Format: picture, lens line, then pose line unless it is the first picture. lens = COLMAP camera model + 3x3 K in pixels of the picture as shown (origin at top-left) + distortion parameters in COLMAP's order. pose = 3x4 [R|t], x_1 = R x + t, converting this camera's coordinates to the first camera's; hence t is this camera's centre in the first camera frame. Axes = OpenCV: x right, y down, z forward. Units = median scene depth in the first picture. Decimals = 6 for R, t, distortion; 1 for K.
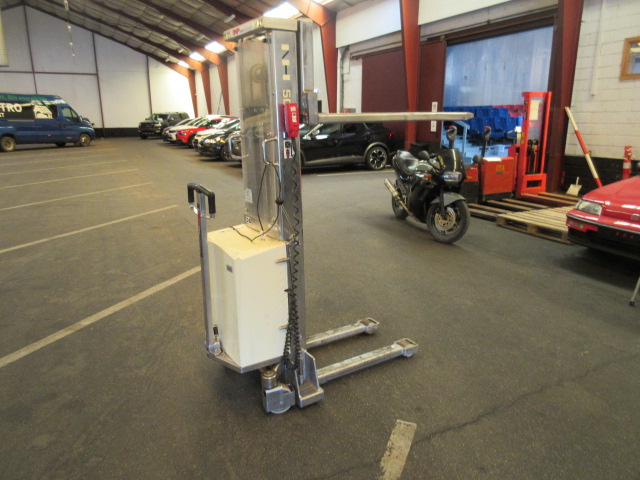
lens RADIAL K [[464.4, 0, 320.0], [0, 464.4, 240.0], [0, 0, 1]] dist [-0.044337, -0.000509]
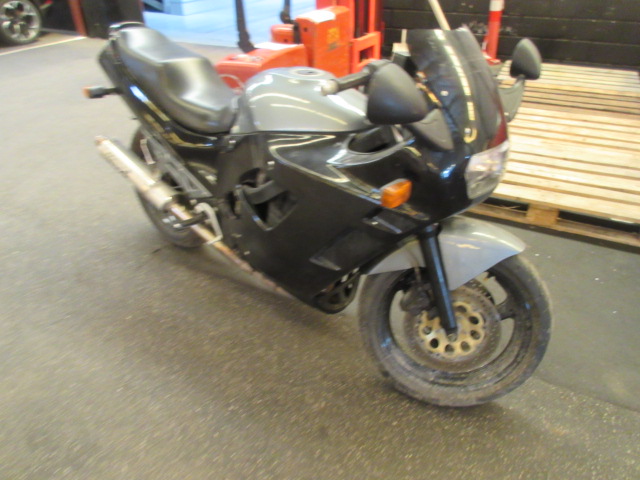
lens RADIAL K [[464.4, 0, 320.0], [0, 464.4, 240.0], [0, 0, 1]] dist [-0.044337, -0.000509]
pose [[0.783029, -0.337814, 0.522251, 0.068455], [0.153321, 0.918576, 0.364294, -0.130966], [-0.602791, -0.205181, 0.771066, 0.587855]]
